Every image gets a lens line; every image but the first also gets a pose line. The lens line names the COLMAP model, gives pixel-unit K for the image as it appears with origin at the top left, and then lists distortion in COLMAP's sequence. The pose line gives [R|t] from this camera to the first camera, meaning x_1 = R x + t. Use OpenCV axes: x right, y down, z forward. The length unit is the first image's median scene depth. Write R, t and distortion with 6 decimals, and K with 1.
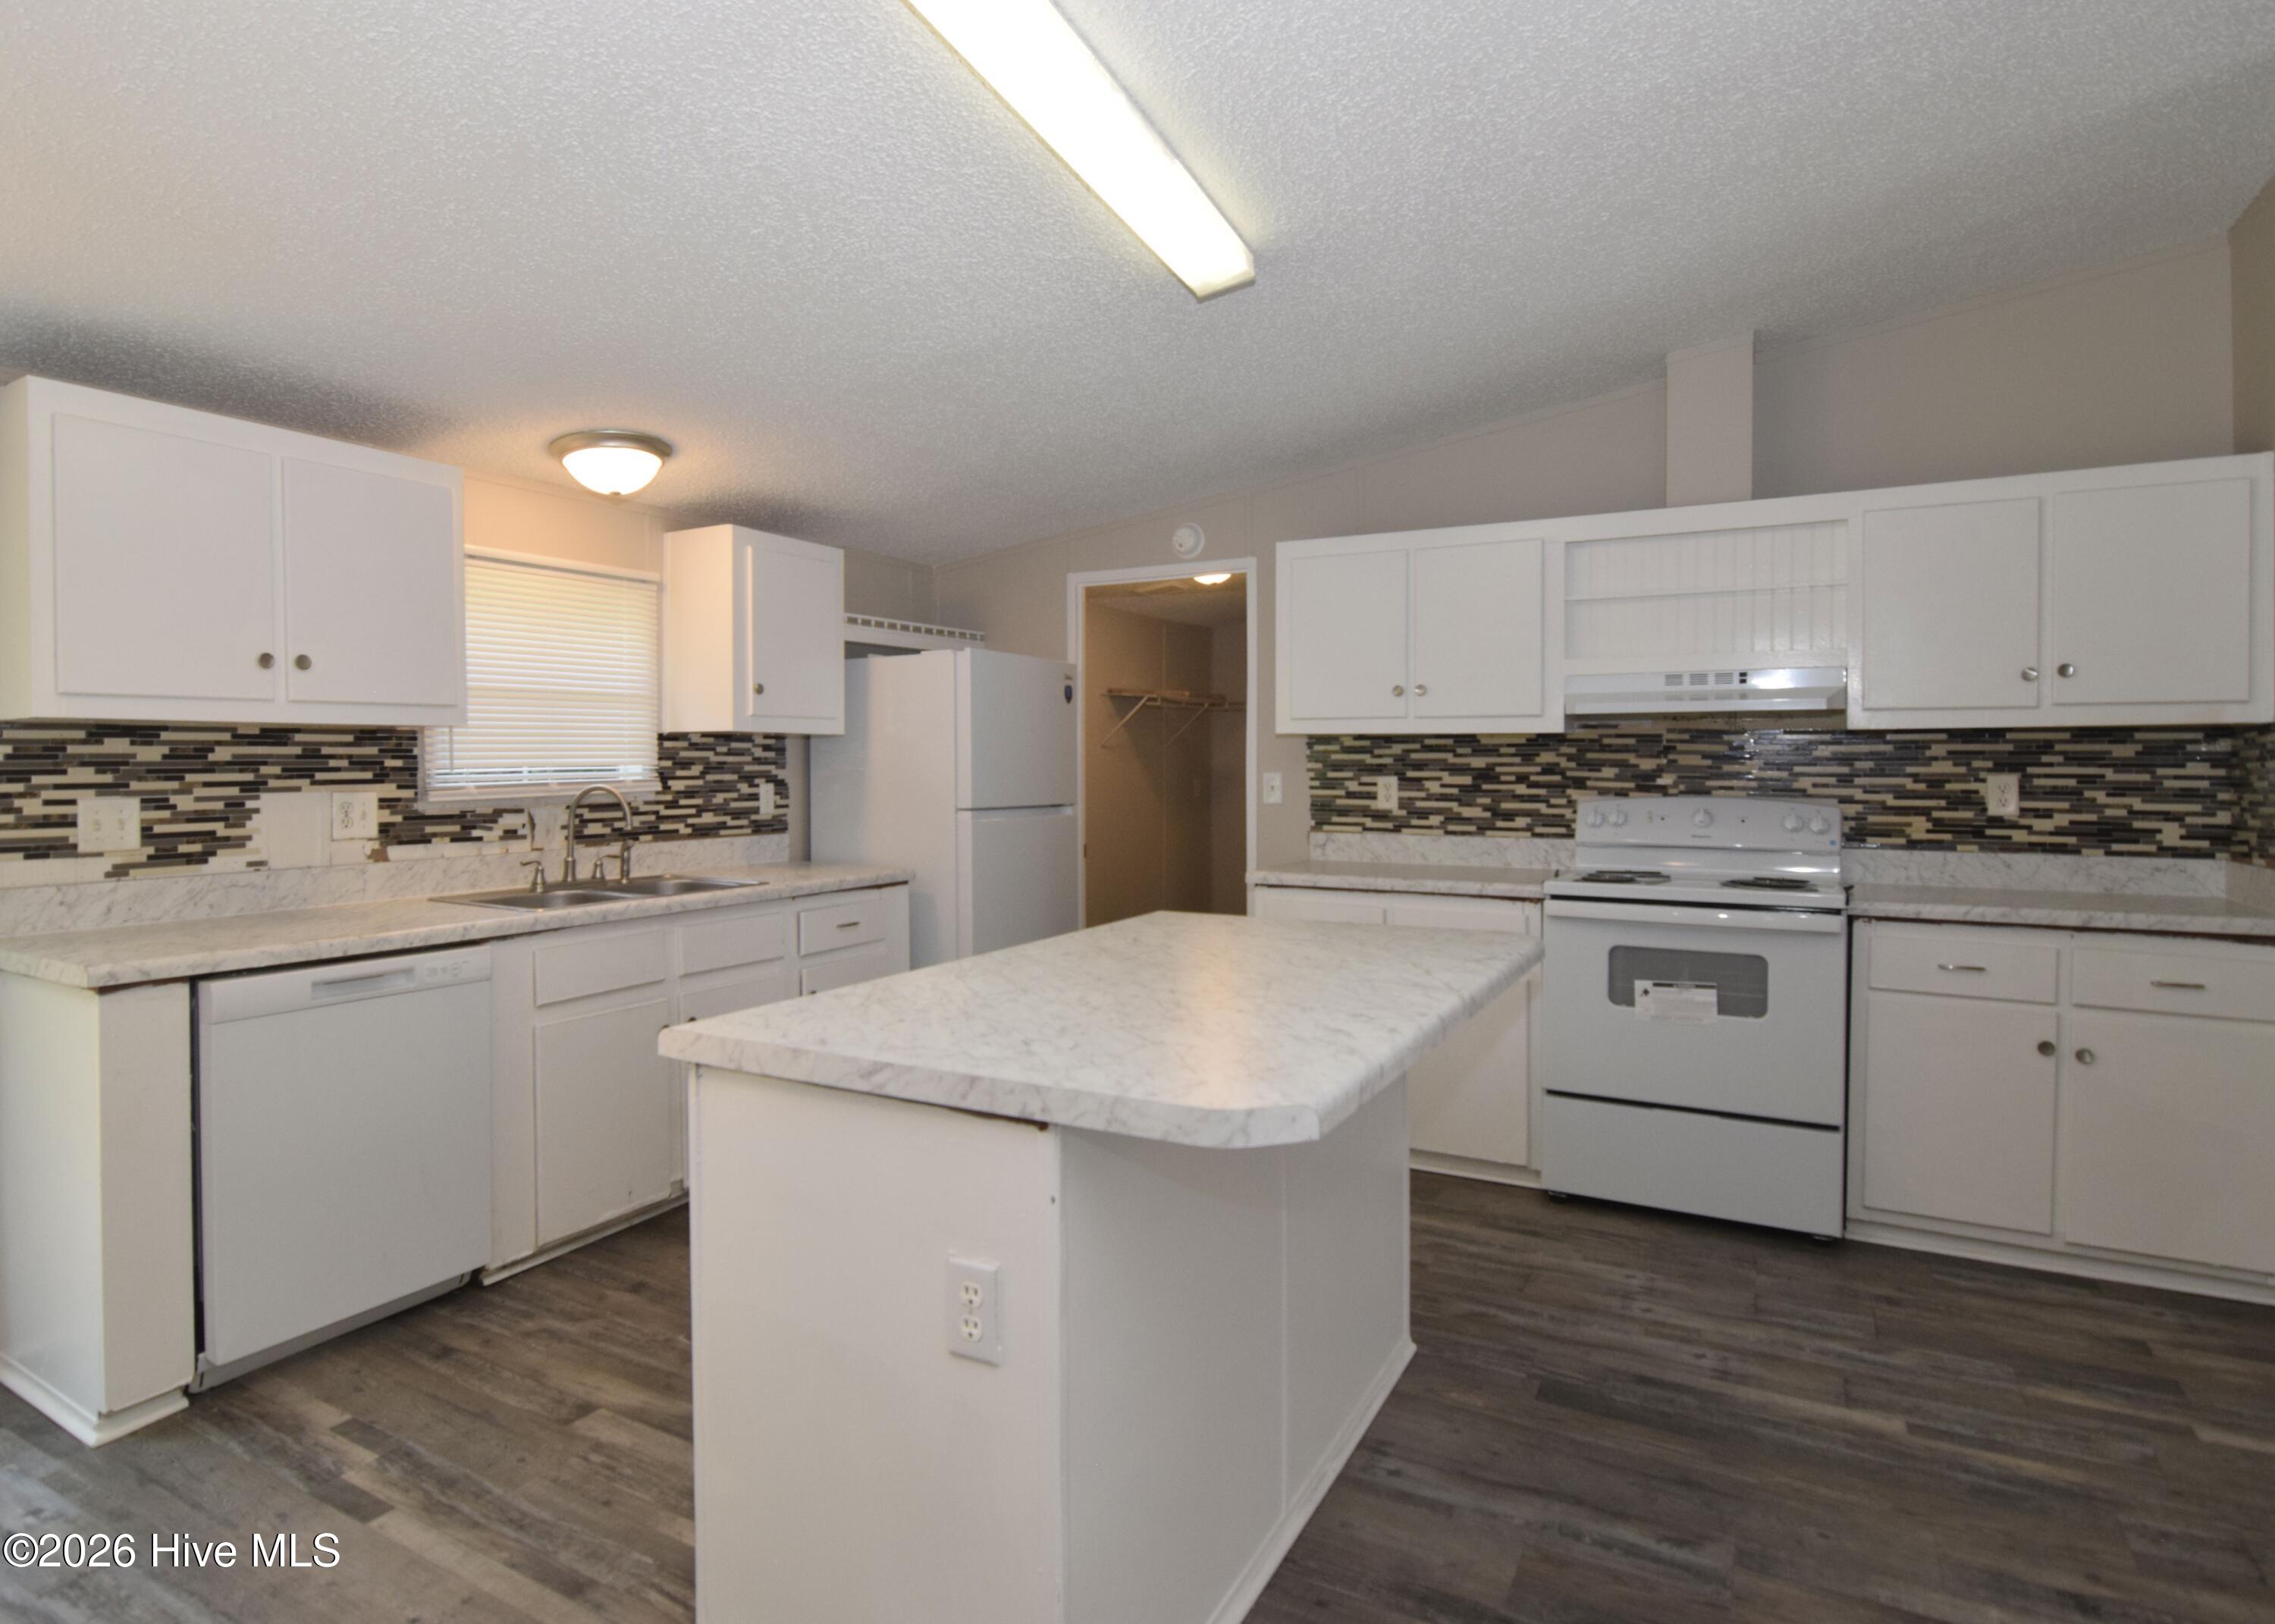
lens RADIAL K [[1214.8, 0, 1114.8], [0, 1214.8, 781.0], [0, 0, 1]] dist [0.002133, -0.018878]
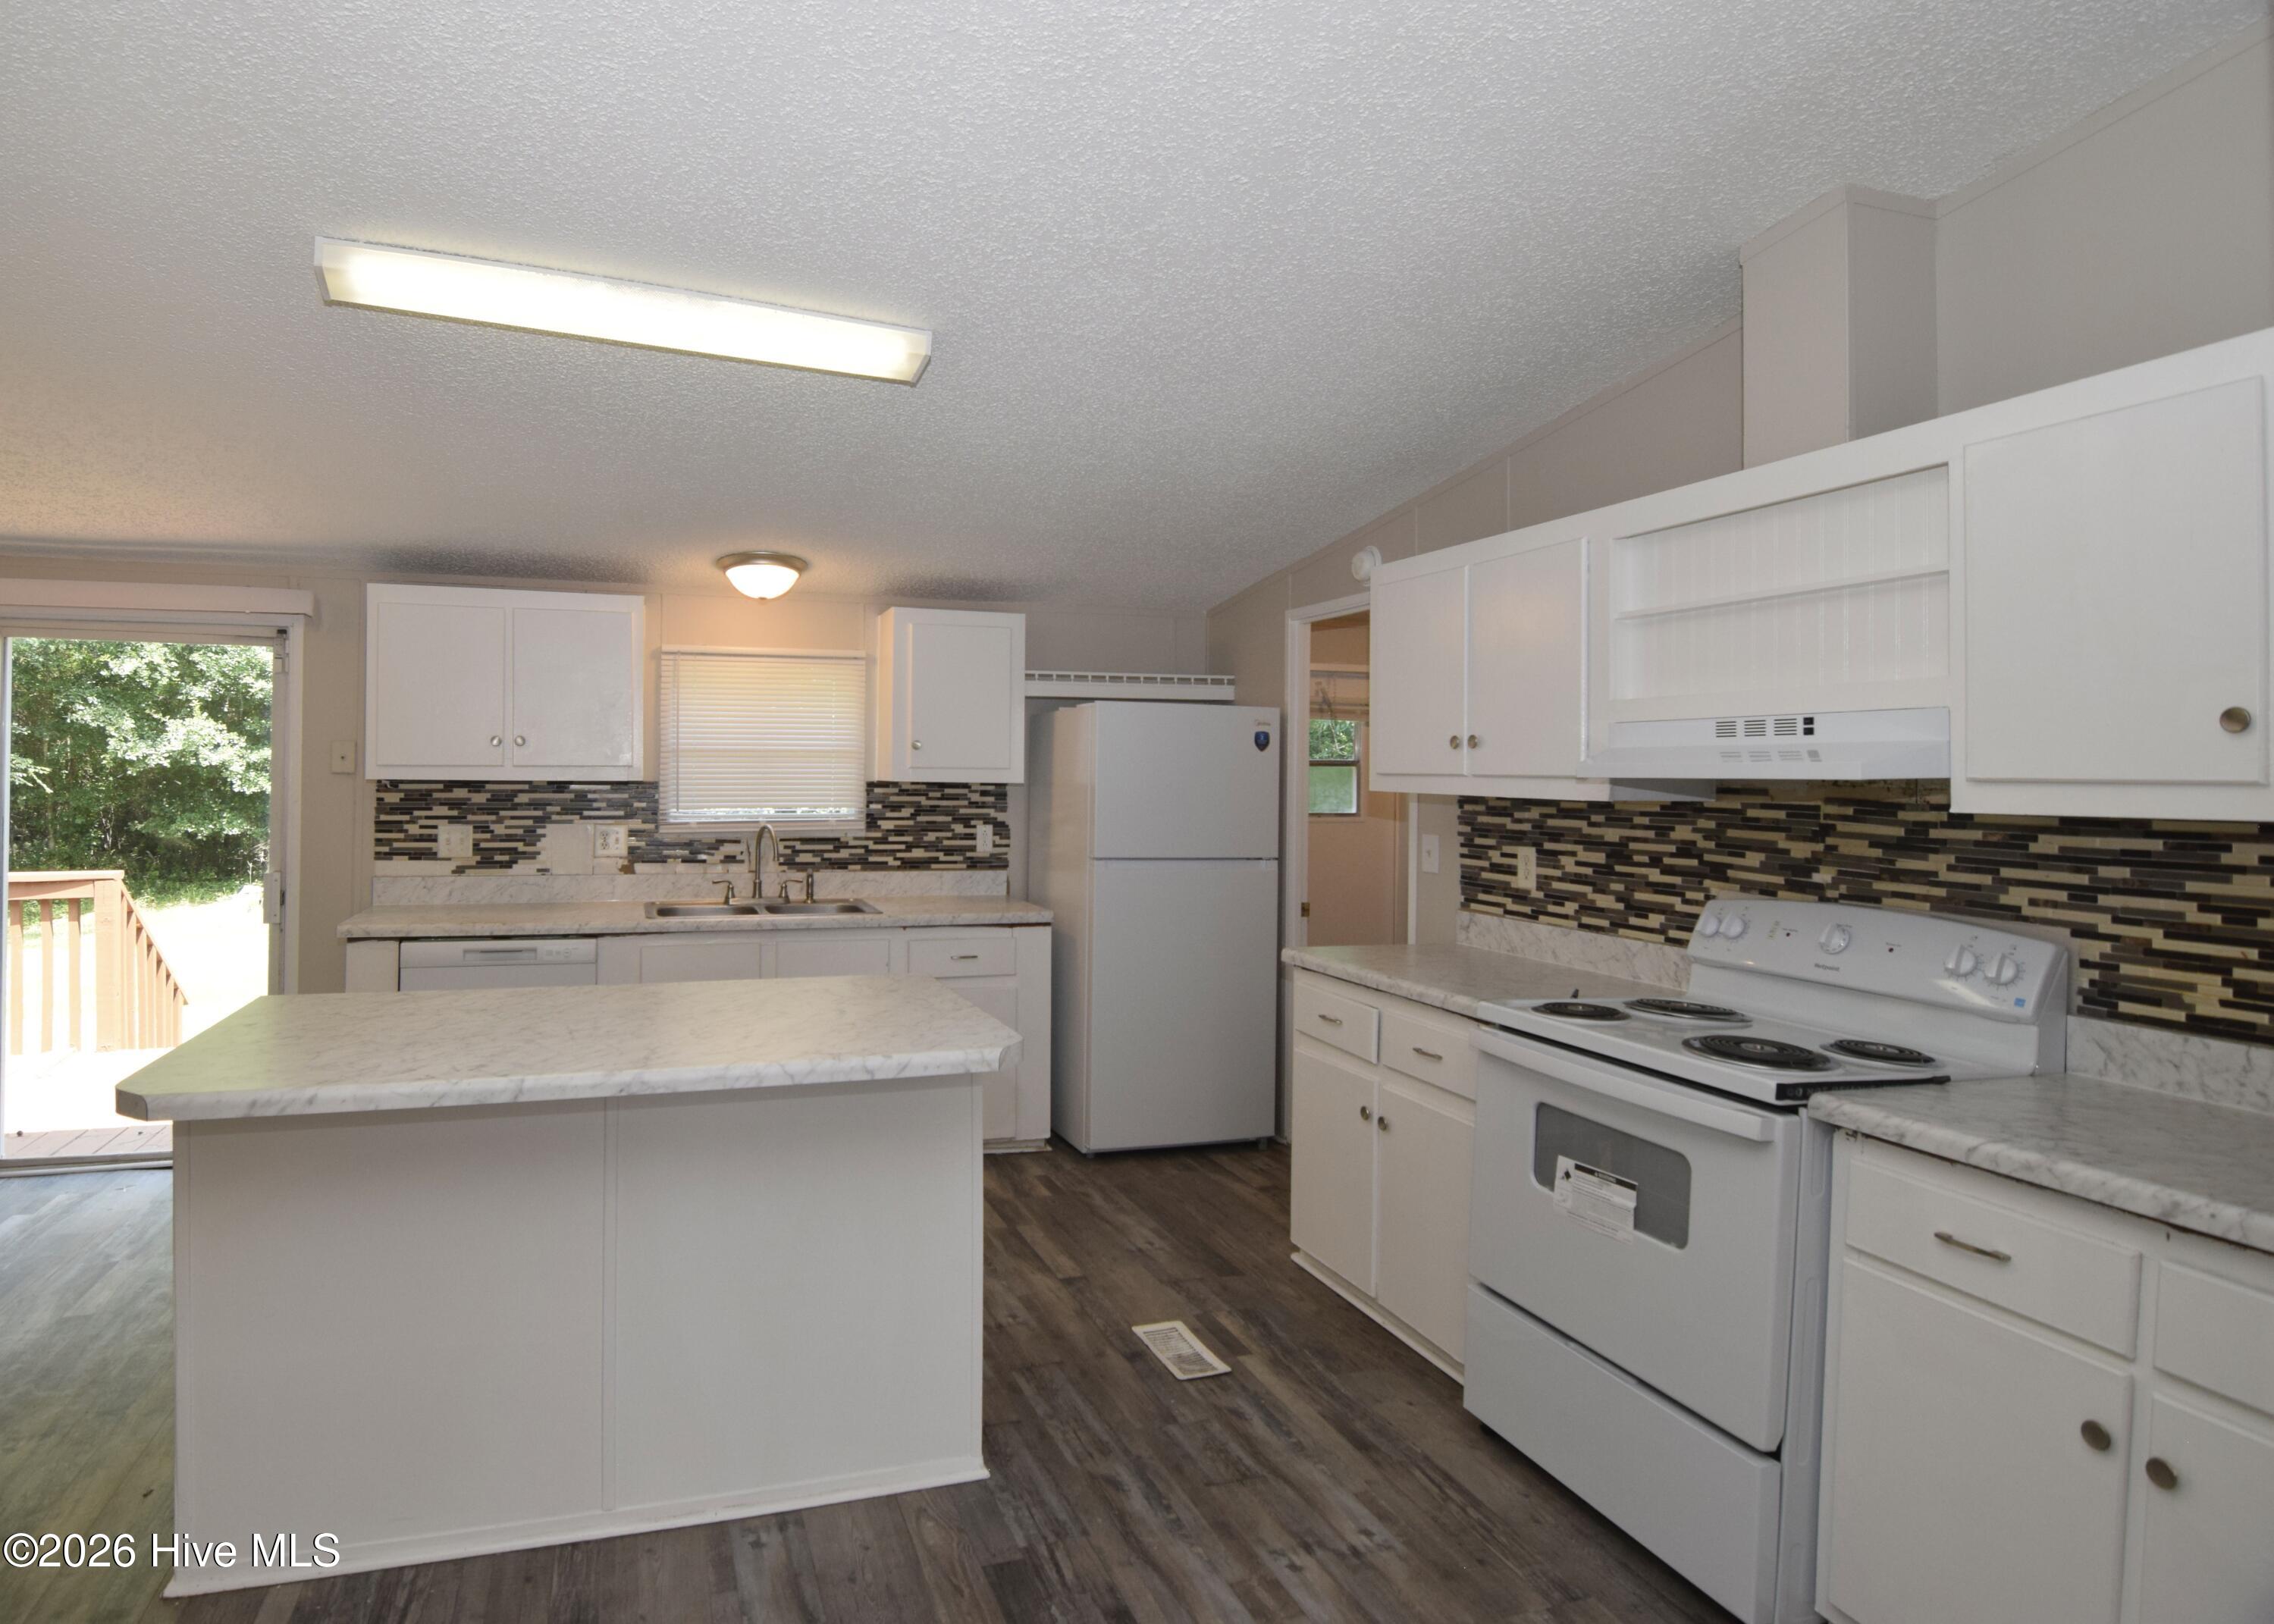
lens RADIAL K [[1244.2, 0, 995.7], [0, 1244.2, 765.7], [0, 0, 1]] dist [-0.016206, -0.003160]
pose [[0.717092, 0.005559, -0.696956, 0.646963], [-0.024200, 0.999564, -0.016926, -0.041449], [0.696558, 0.029004, 0.716914, 0.223387]]
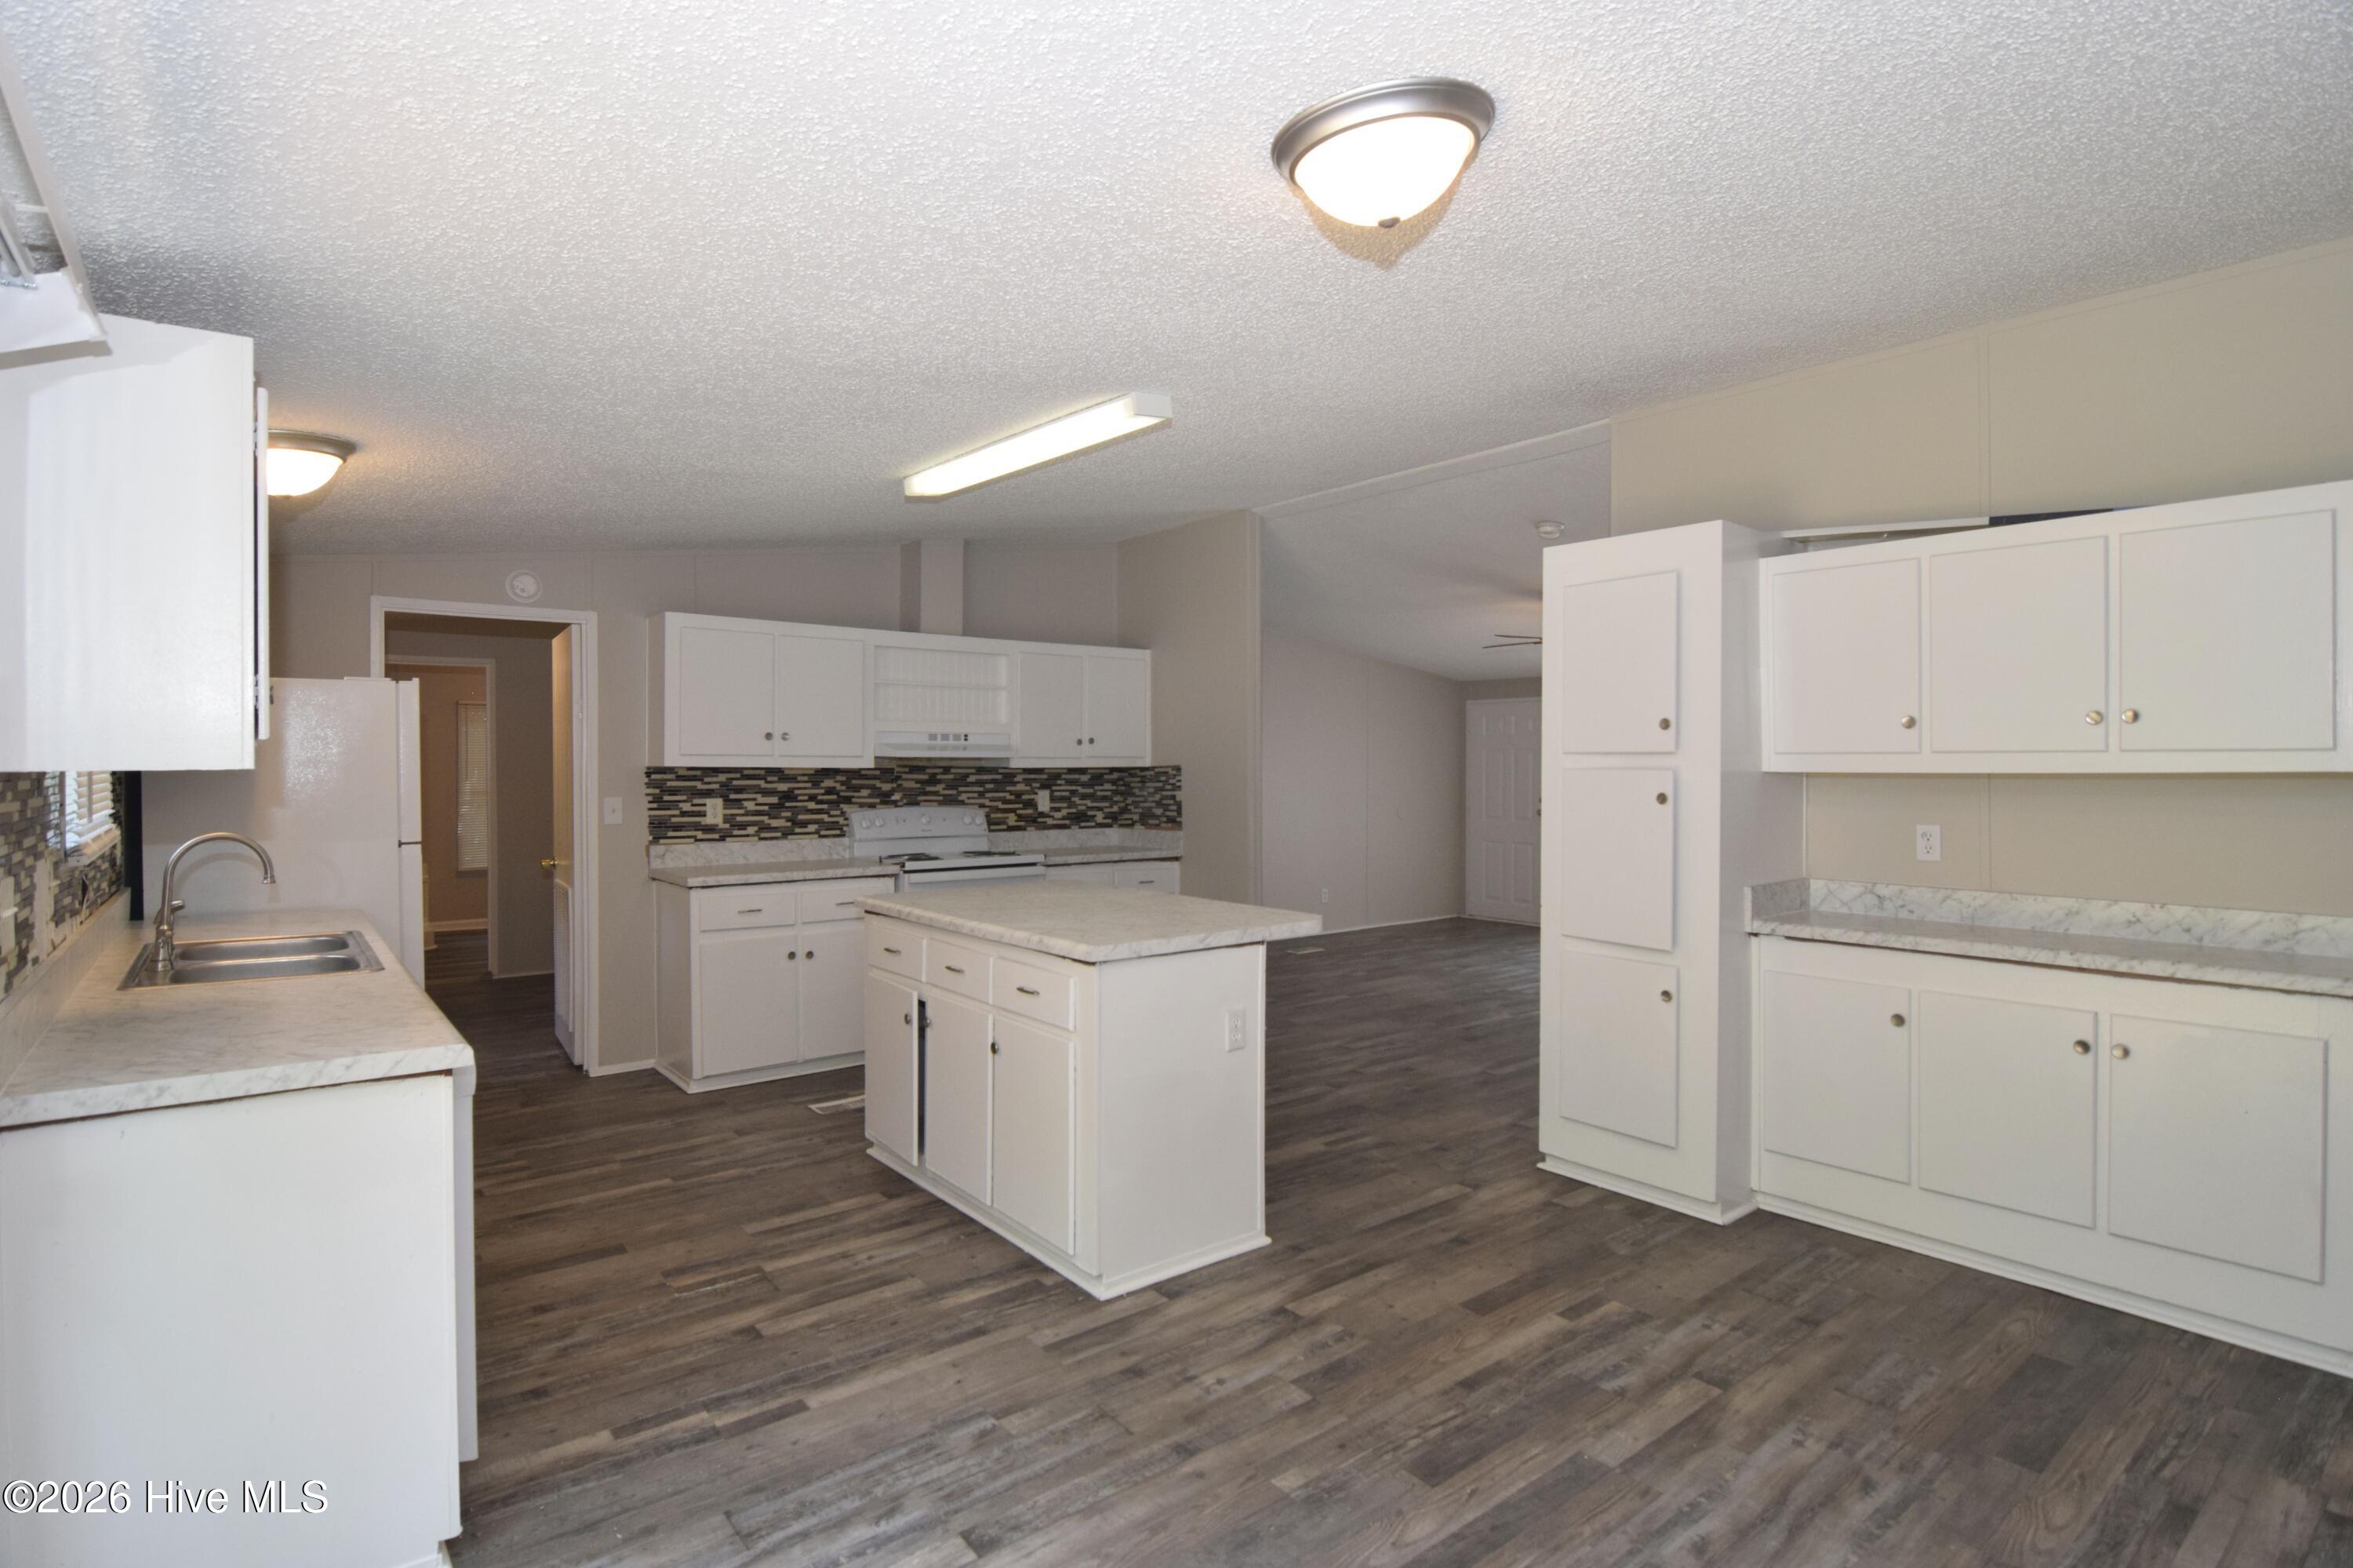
lens RADIAL K [[1159.5, 0, 1166.0], [0, 1159.5, 760.5], [0, 0, 1]] dist [-0.007658, -0.010726]
pose [[0.381049, 0.005219, 0.924540, -0.890537], [0.014771, 0.999822, -0.011732, -0.027601], [-0.924437, 0.018127, 0.380904, 0.095922]]
